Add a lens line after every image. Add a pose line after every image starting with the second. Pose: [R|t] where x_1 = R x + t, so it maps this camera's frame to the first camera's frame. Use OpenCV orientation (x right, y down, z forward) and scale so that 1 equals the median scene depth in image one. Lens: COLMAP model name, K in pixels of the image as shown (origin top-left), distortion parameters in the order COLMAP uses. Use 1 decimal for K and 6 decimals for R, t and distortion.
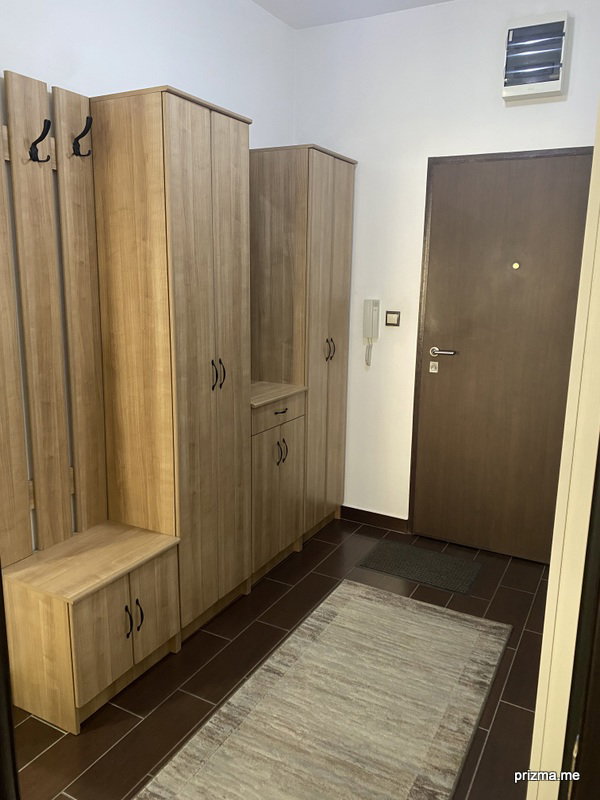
lens RADIAL K [[600.7, 0, 302.0], [0, 600.7, 401.2], [0, 0, 1]] dist [-0.013832, -0.005183]
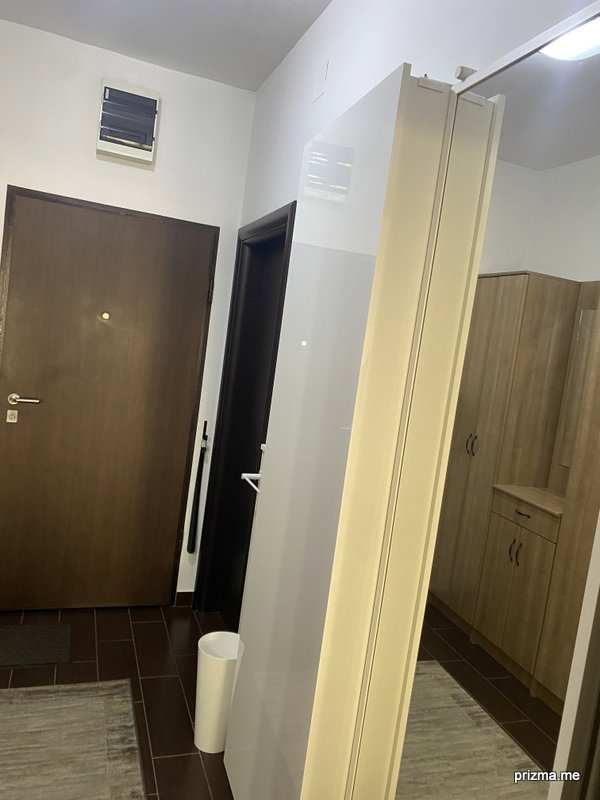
lens RADIAL K [[600.7, 0, 302.8], [0, 600.7, 395.9], [0, 0, 1]] dist [-0.013832, -0.005183]
pose [[0.646204, 0.004708, 0.763150, -0.220880], [0.045847, 0.997935, -0.044978, -0.033323], [-0.761786, 0.064053, 0.644654, 0.117723]]
